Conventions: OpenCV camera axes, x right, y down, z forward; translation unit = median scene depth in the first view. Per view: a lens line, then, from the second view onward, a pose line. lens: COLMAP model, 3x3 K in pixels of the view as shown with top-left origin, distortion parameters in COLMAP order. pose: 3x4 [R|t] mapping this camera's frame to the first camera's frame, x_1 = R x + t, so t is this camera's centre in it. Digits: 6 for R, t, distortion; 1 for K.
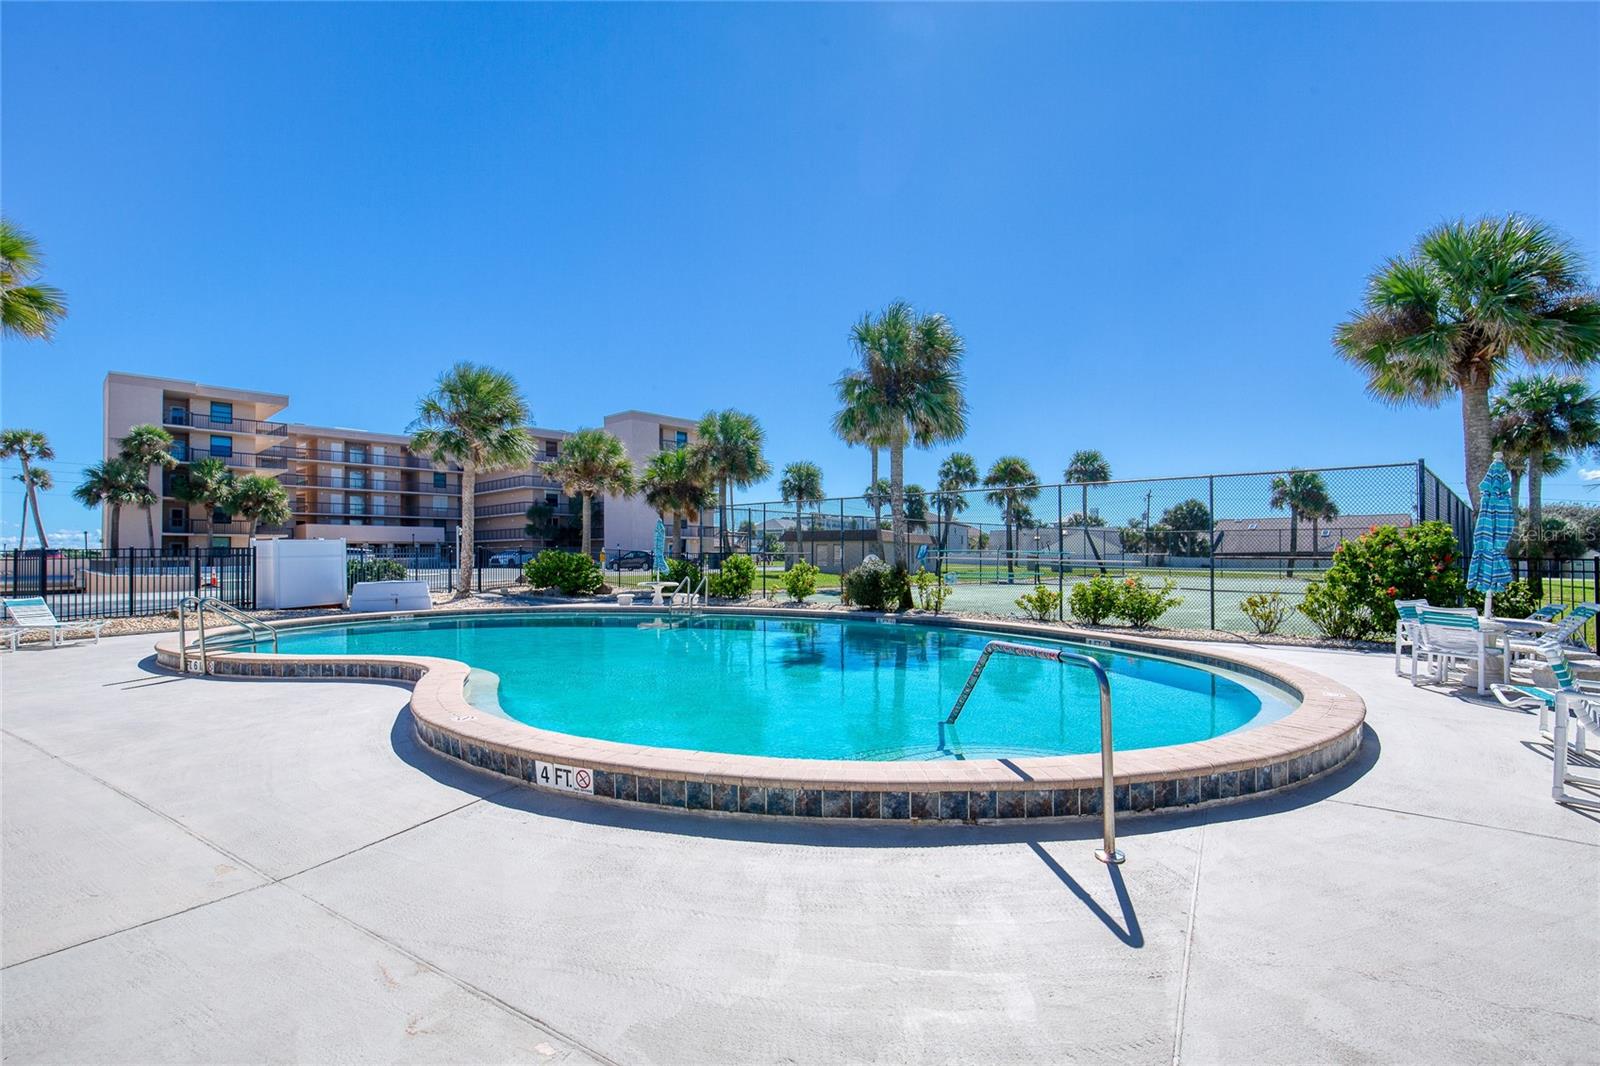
lens RADIAL K [[741.0, 0, 800.0], [0, 741.0, 533.0], [0, 0, 1]] dist [-0.004572, -0.000517]
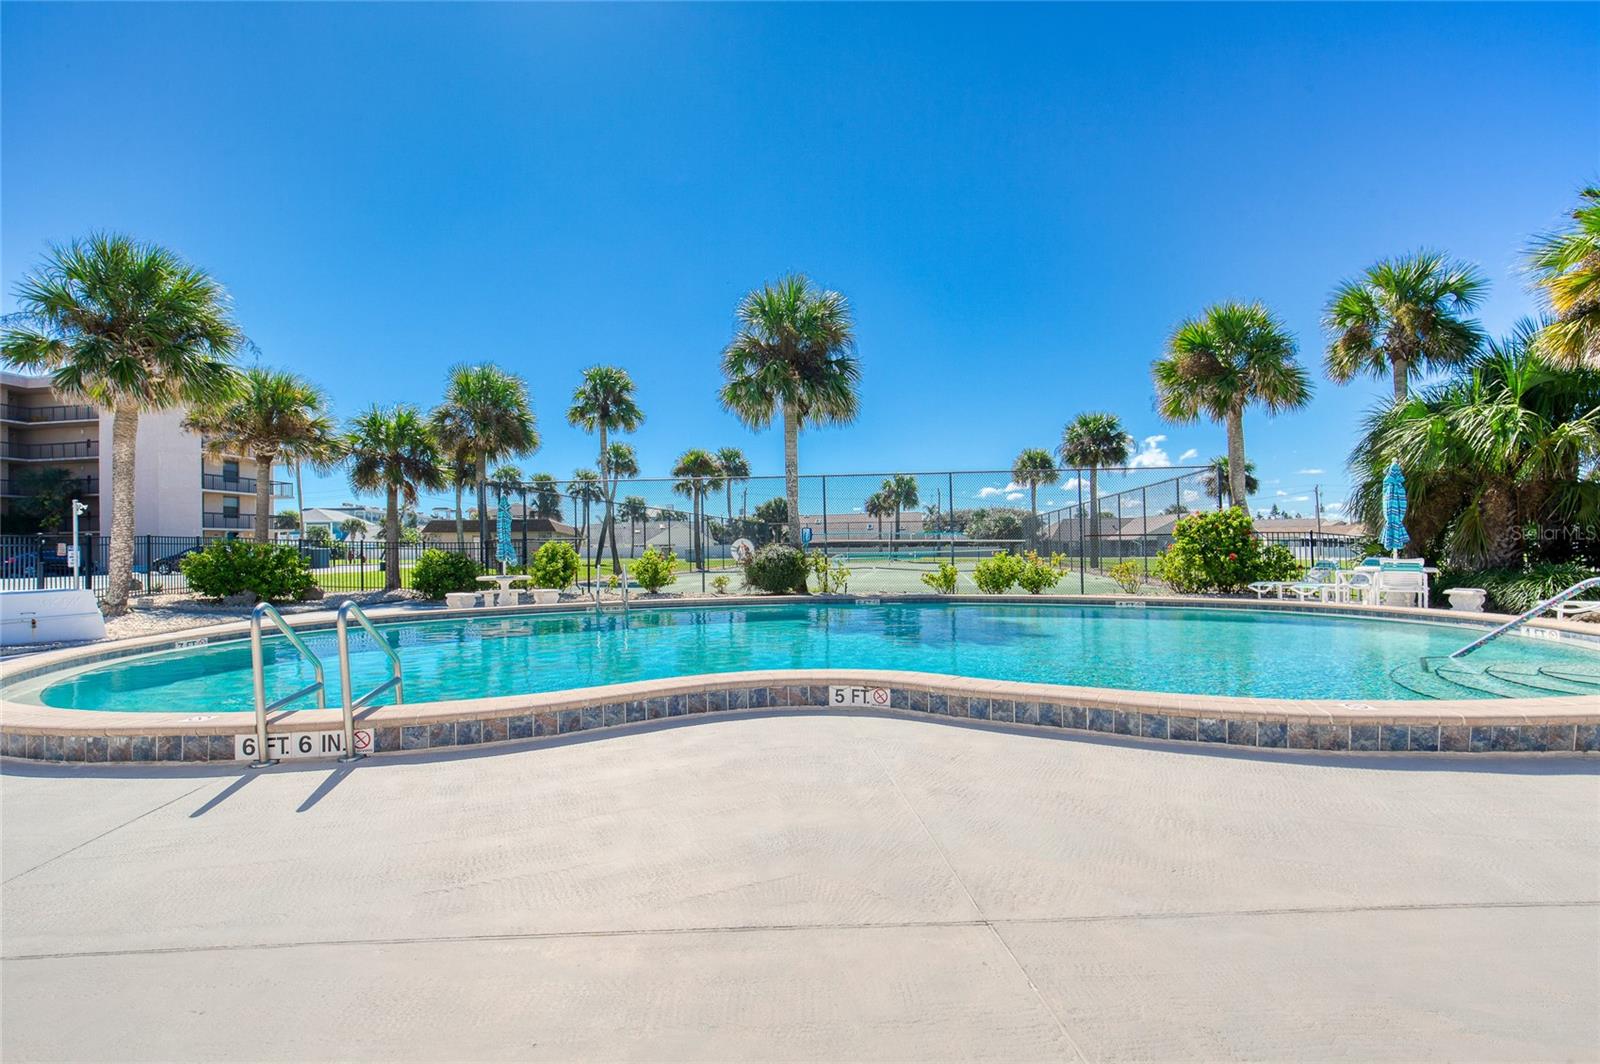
lens RADIAL K [[728.9, 0, 800.0], [0, 728.9, 532.0], [0, 0, 1]] dist [-0.001812, -0.000109]
pose [[0.818722, -0.001544, 0.574188, -0.347388], [-0.001163, 0.999990, 0.004347, 0.014897], [-0.574189, -0.004226, 0.818712, 0.175081]]
